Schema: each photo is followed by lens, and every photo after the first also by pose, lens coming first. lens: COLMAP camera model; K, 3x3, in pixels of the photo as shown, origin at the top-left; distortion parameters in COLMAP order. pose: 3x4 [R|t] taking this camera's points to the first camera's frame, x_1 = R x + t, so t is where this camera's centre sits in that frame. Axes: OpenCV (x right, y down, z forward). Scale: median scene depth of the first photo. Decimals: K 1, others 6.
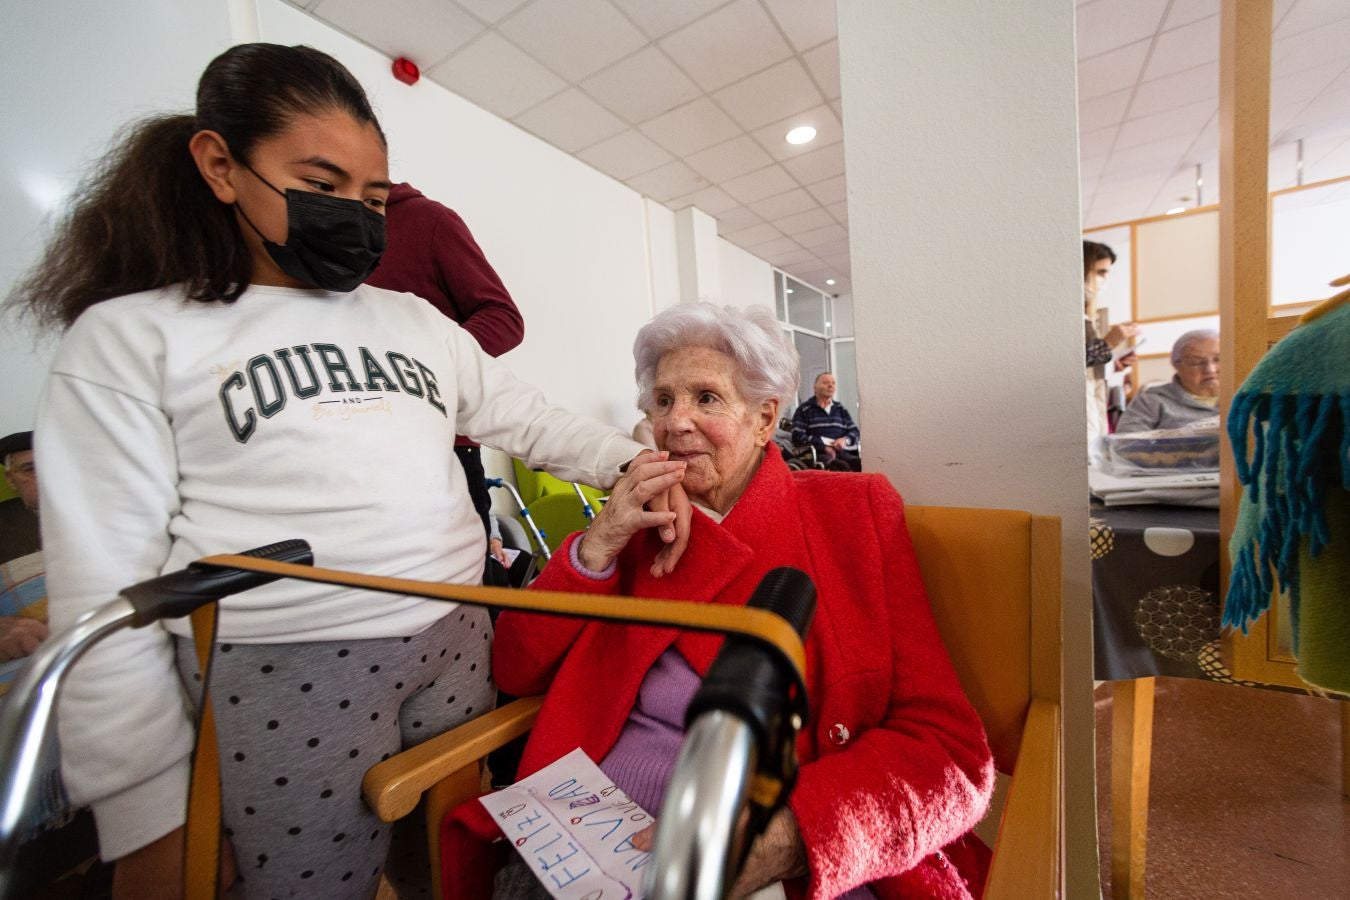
lens RADIAL K [[527.3, 0, 670.6], [0, 527.3, 463.8], [0, 0, 1]] dist [-0.001404, -0.000167]
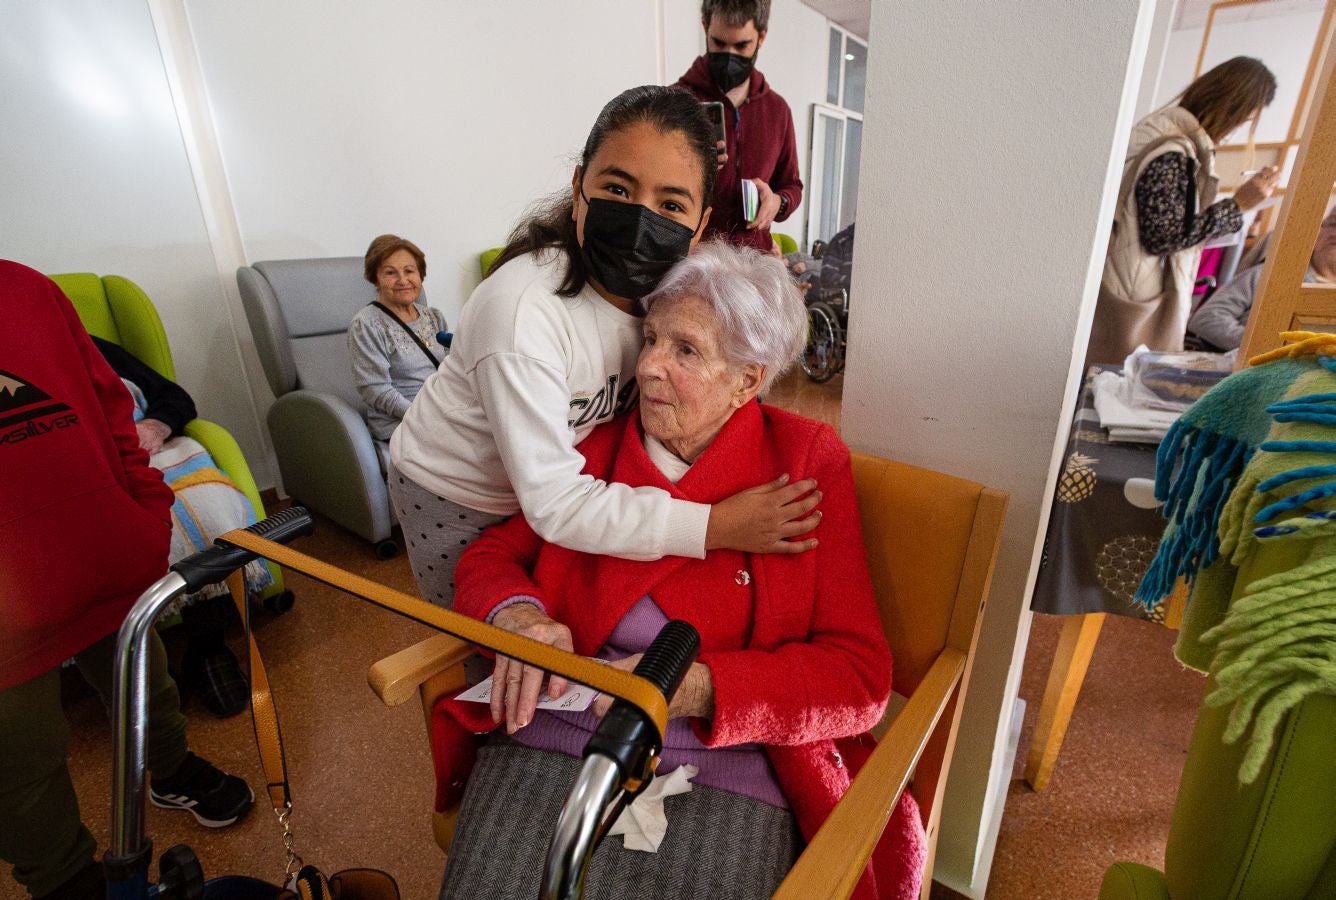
lens RADIAL K [[670.2, 0, 670.0], [0, 670.2, 418.0], [0, 0, 1]] dist [0.000017, -0.000630]
pose [[0.998129, 0.054571, -0.027586, 0.076327], [-0.044092, 0.954903, 0.293625, -0.307811], [0.042365, -0.291860, 0.955522, -0.191914]]
